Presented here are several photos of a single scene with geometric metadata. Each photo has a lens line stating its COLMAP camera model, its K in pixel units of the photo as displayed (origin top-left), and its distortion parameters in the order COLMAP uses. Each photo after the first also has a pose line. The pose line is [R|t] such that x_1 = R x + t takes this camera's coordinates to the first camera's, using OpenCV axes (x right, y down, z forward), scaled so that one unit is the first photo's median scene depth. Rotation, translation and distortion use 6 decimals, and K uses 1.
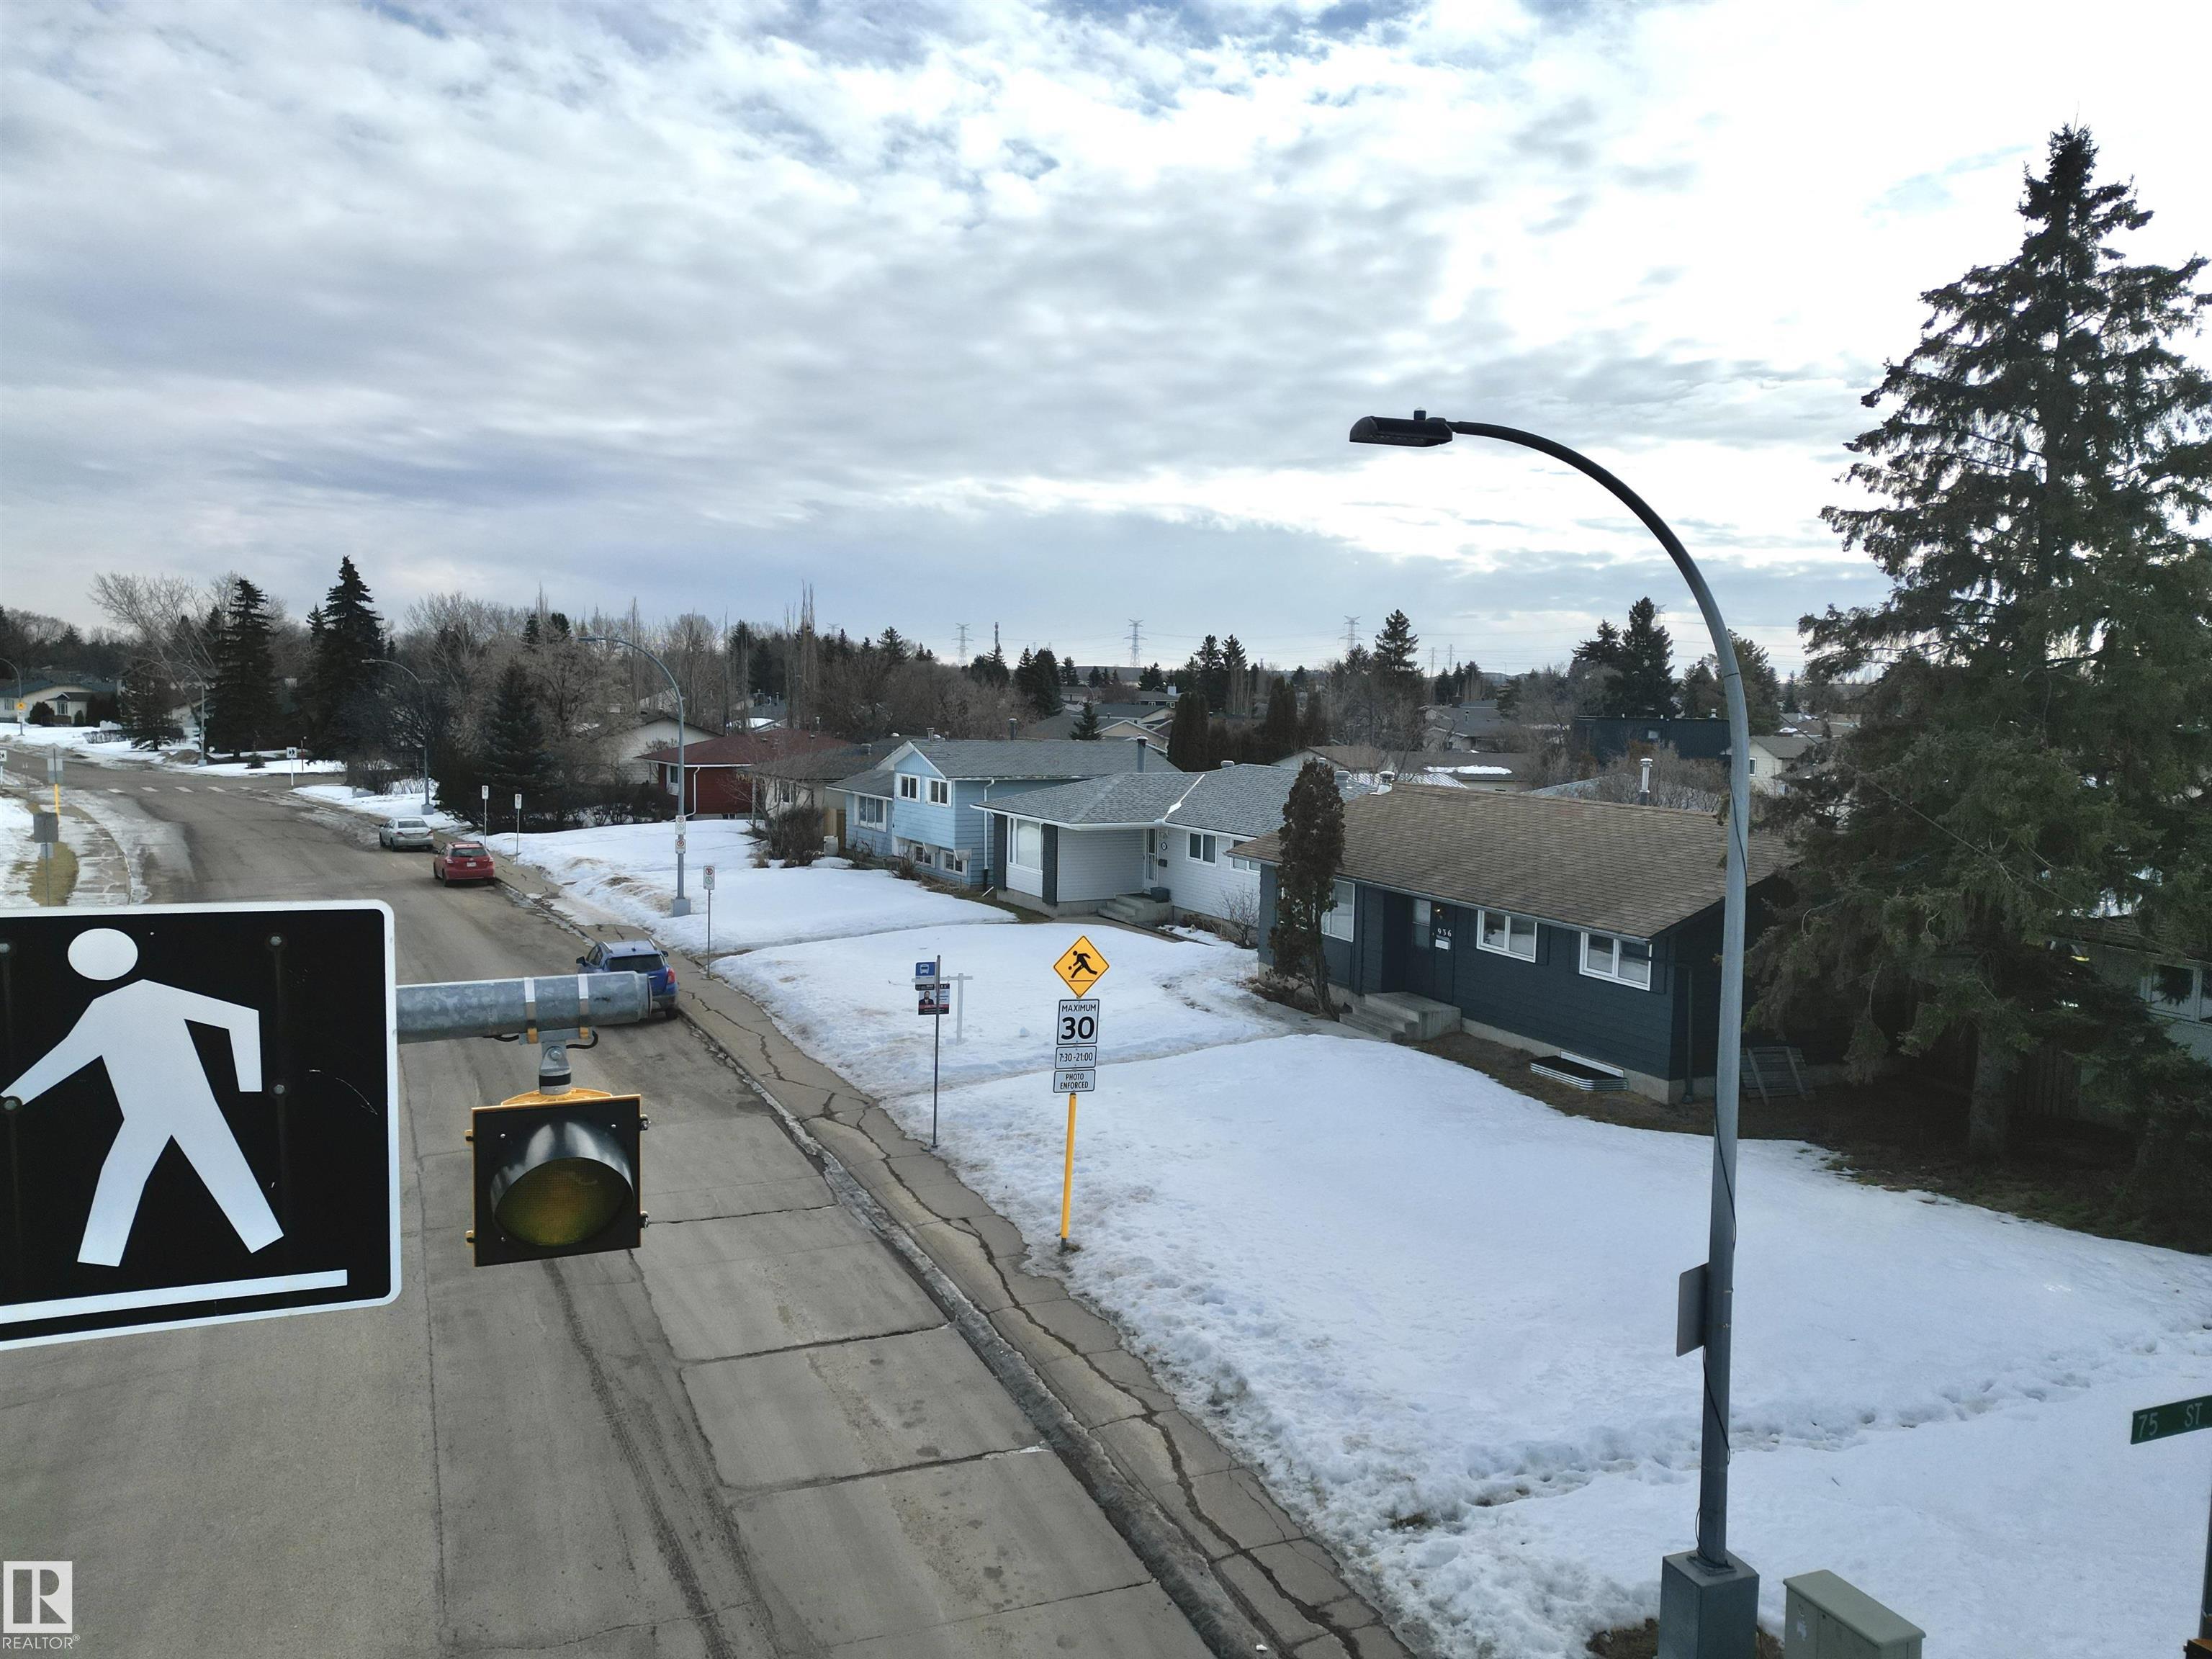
lens RADIAL K [[1543.0, 0, 1108.6], [0, 1543.0, 819.5], [0, 0, 1]] dist [0.101316, -0.088140]
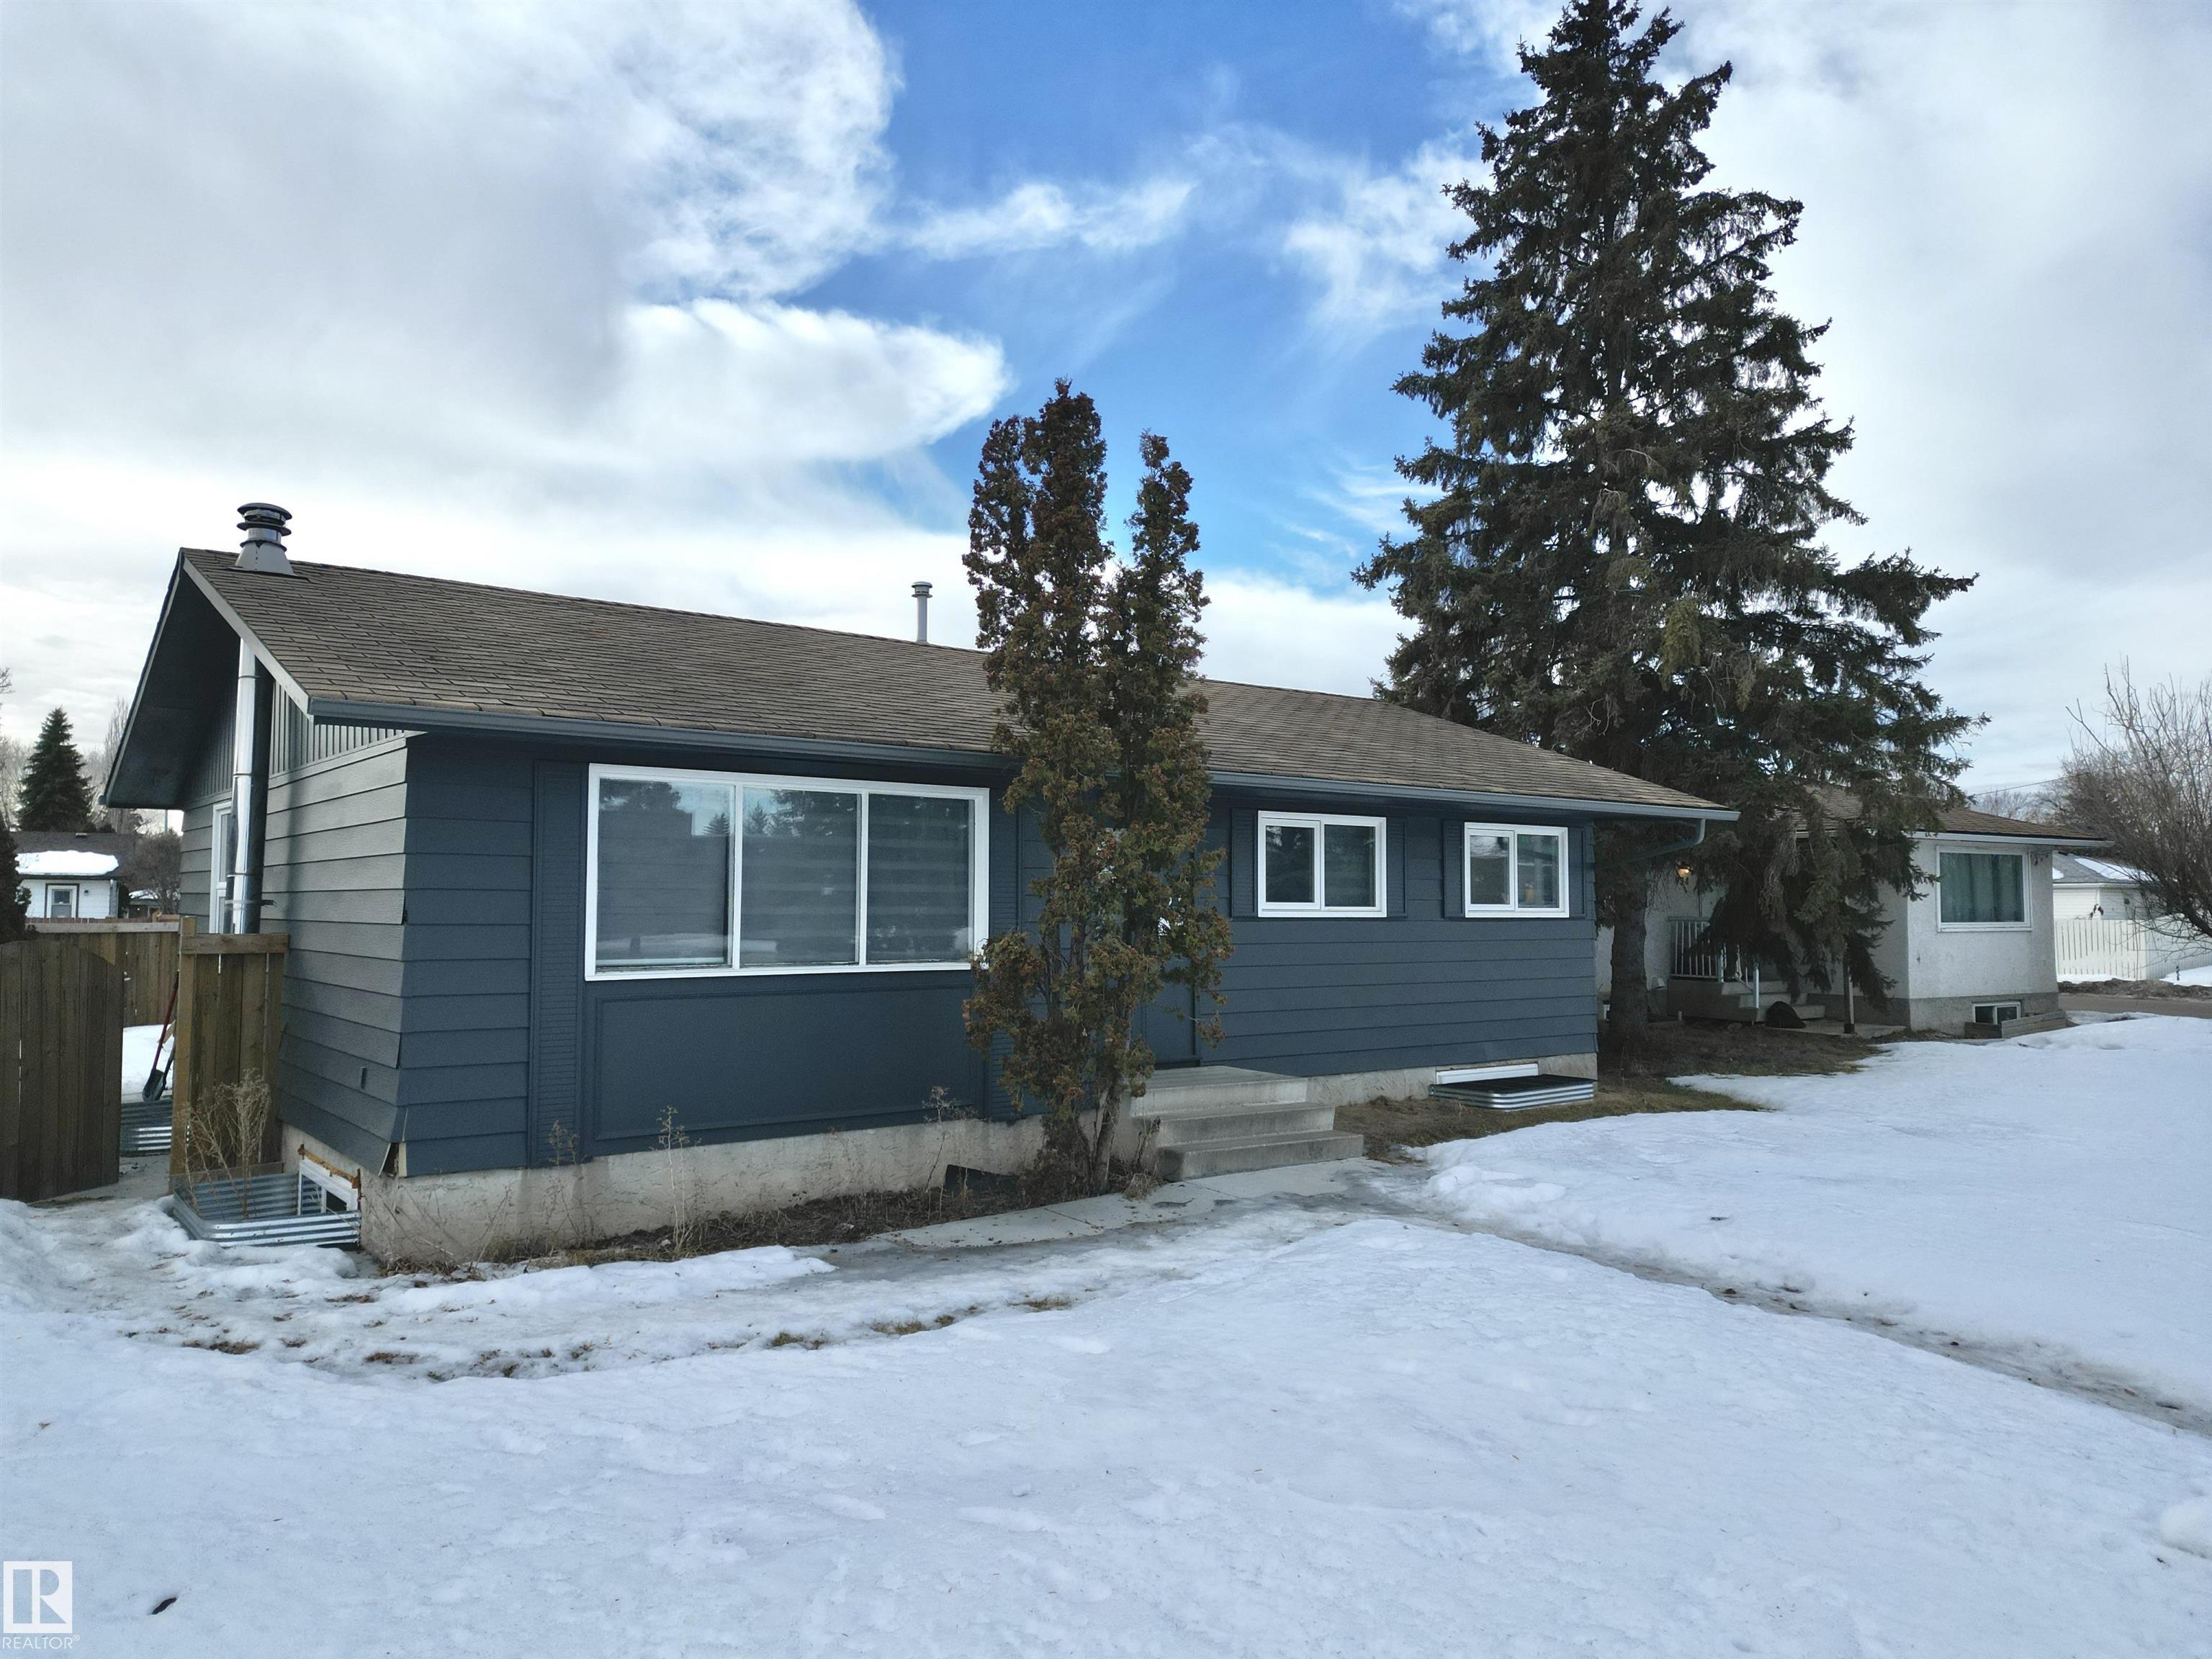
lens RADIAL K [[1543.0, 0, 1108.6], [0, 1543.0, 819.5], [0, 0, 1]] dist [0.101316, -0.088140]
pose [[-0.217869, 0.032452, 0.975438, -0.187712], [0.070159, 0.997382, -0.017512, 0.058233], [-0.973453, 0.064621, -0.219576, 1.110812]]
